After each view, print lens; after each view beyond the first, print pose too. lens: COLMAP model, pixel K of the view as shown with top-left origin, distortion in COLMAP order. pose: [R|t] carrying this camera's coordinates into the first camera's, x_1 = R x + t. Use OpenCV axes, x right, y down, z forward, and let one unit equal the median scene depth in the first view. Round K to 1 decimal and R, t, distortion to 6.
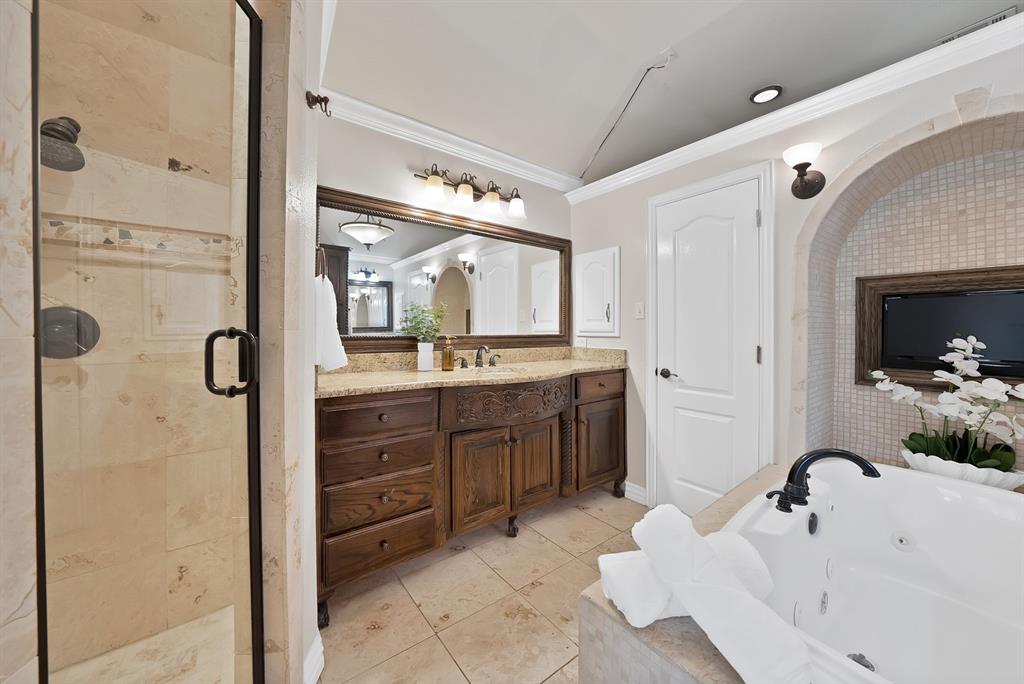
lens RADIAL K [[365.8, 0, 514.0], [0, 365.8, 330.2], [0, 0, 1]] dist [-0.020651, 0.003143]
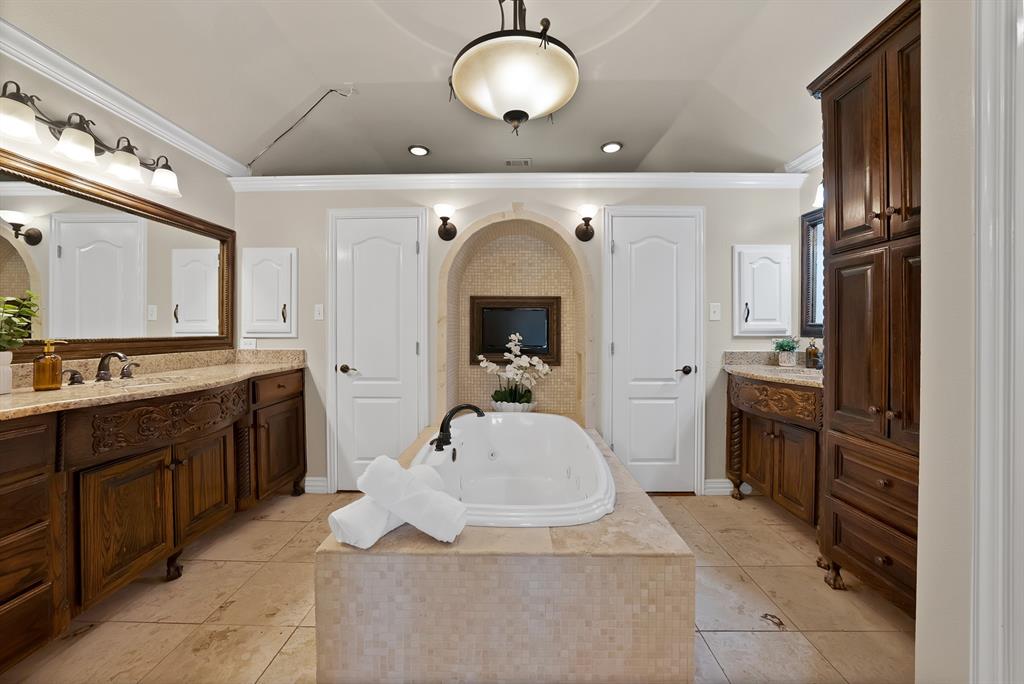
lens RADIAL K [[365.8, 0, 517.3], [0, 365.8, 331.8], [0, 0, 1]] dist [-0.020651, 0.003143]
pose [[0.612507, -0.008084, 0.790424, -0.171058], [0.003573, 0.999966, 0.007459, -0.002738], [-0.790457, -0.001744, 0.612515, -0.127258]]
